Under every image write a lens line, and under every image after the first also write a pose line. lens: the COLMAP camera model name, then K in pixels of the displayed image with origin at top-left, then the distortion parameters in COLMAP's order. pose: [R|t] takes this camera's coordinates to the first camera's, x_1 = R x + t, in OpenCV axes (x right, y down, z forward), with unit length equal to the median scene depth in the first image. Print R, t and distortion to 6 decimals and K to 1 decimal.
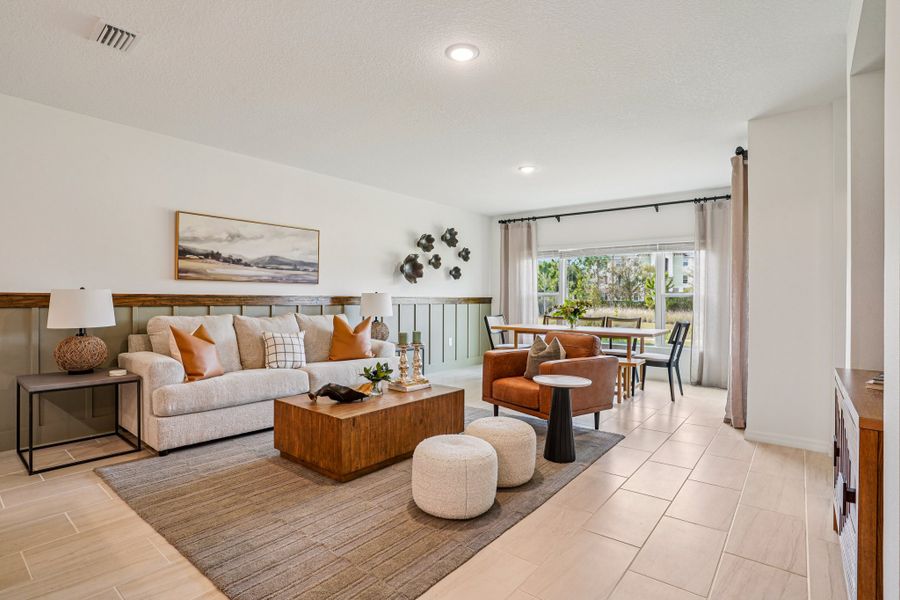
lens RADIAL K [[458.1, 0, 447.5], [0, 458.1, 298.8], [0, 0, 1]] dist [-0.061614, 0.030618]
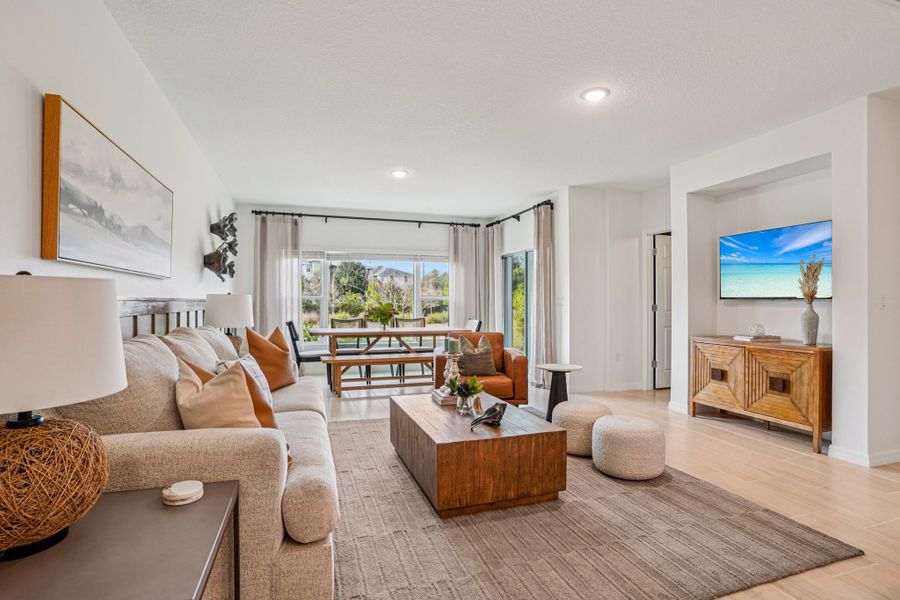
lens RADIAL K [[437.2, 0, 460.9], [0, 437.2, 315.0], [0, 0, 1]] dist [-0.049235, 0.000484]
pose [[0.534137, -0.030133, 0.844861, -0.445454], [0.003256, 0.999430, 0.033588, -0.001690], [-0.845391, -0.015190, 0.533931, 0.287610]]
